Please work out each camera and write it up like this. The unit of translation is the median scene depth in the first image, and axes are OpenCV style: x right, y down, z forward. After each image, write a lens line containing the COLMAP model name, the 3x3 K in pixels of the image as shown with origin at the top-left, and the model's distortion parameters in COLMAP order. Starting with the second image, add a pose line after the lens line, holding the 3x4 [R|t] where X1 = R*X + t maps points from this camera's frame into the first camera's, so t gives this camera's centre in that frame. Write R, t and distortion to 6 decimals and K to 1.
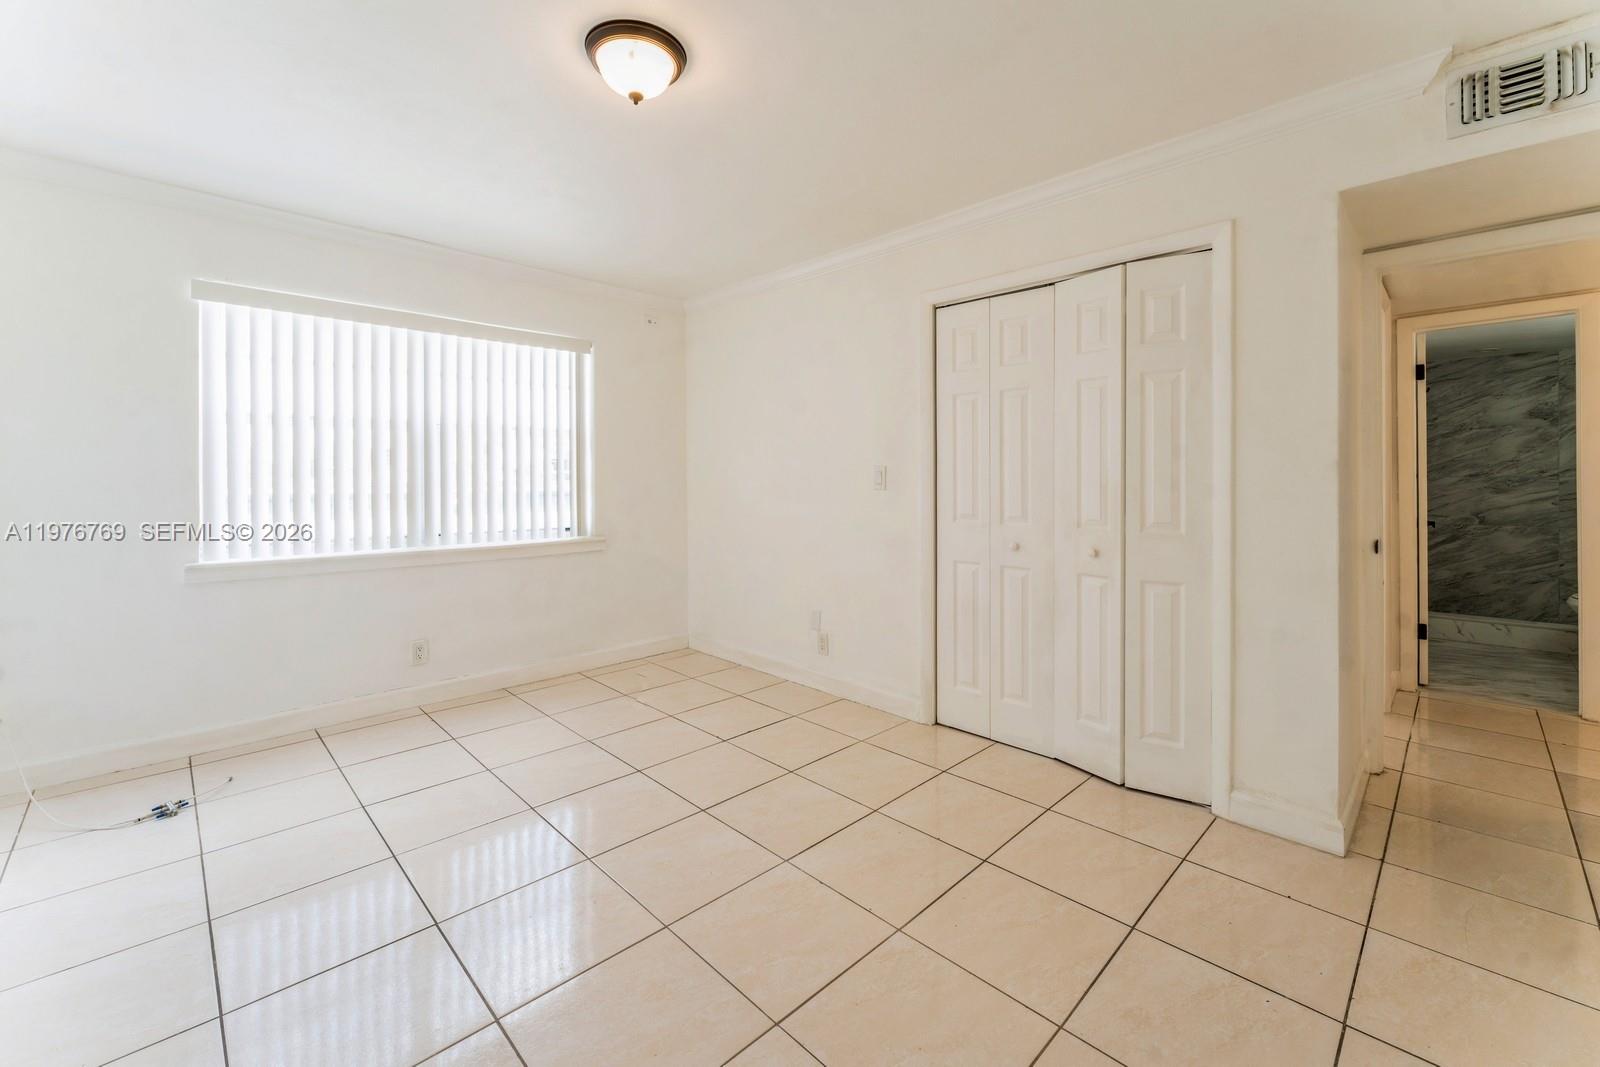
lens RADIAL K [[668.3, 0, 797.2], [0, 668.3, 487.5], [0, 0, 1]] dist [0.027886, -0.000033]
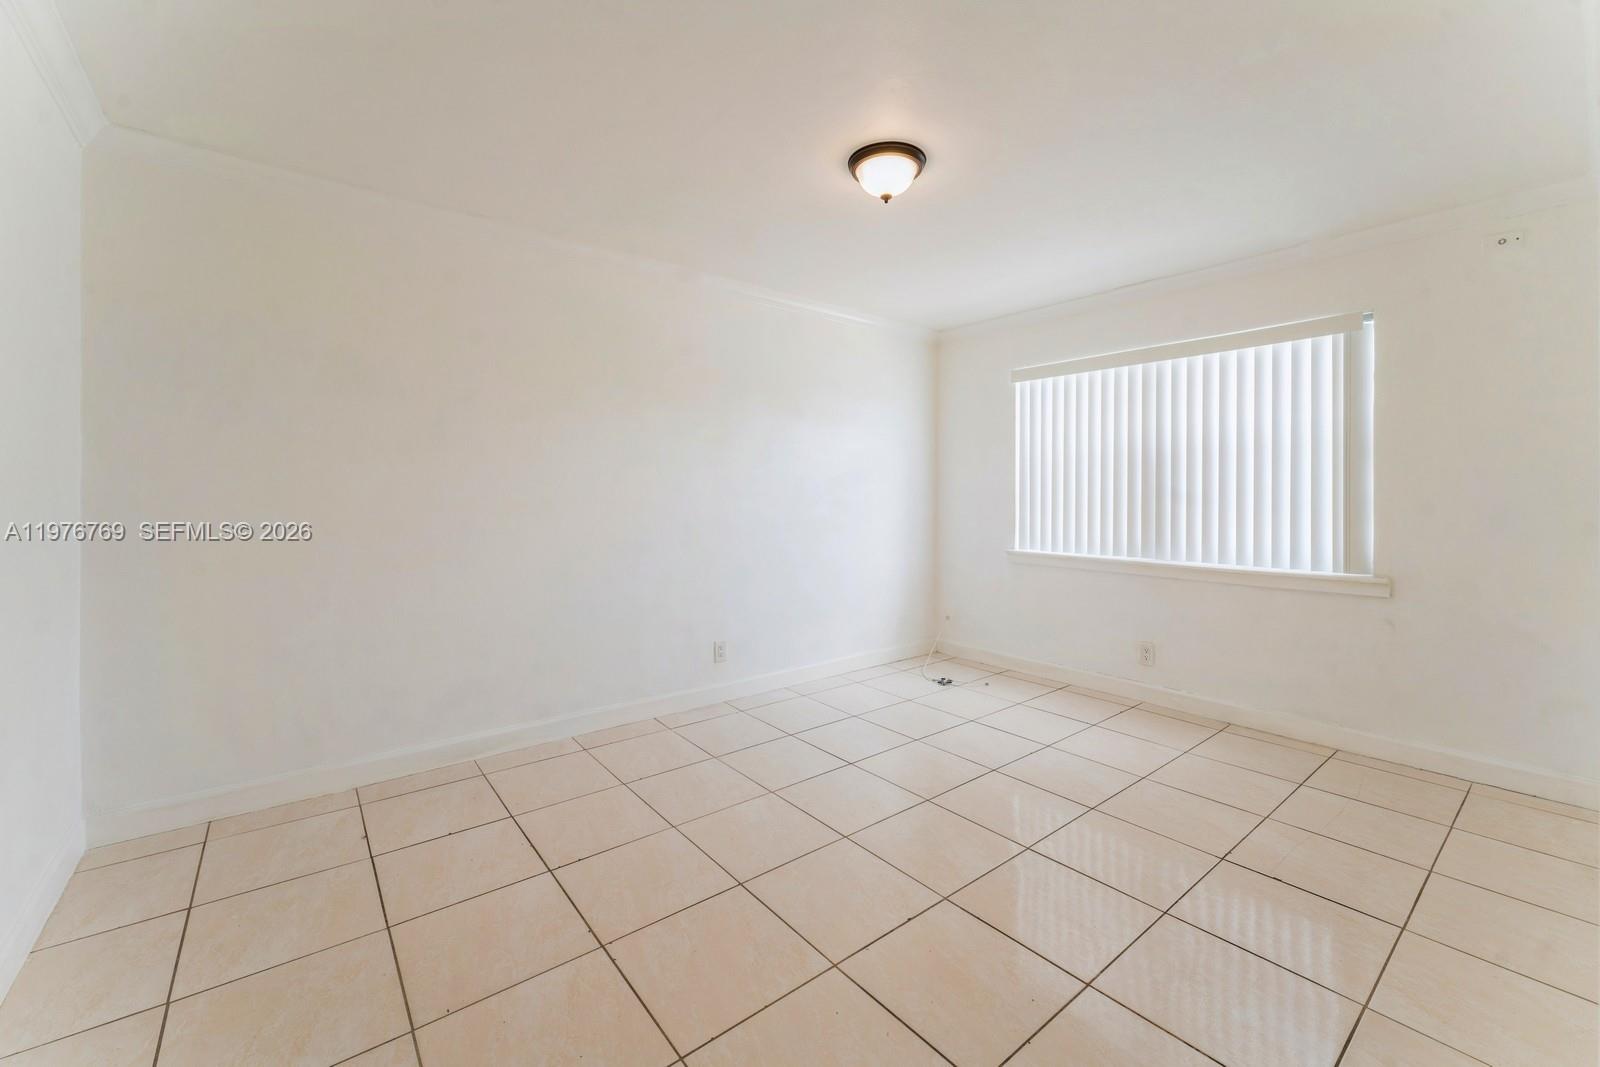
lens RADIAL K [[656.9, 0, 799.3], [0, 656.9, 499.1], [0, 0, 1]] dist [-0.002823, -0.000018]
pose [[-0.081901, 0.007718, -0.996611, 0.552858], [-0.015641, 0.999837, 0.009028, -0.009968], [0.996518, 0.016327, -0.081767, 0.515911]]
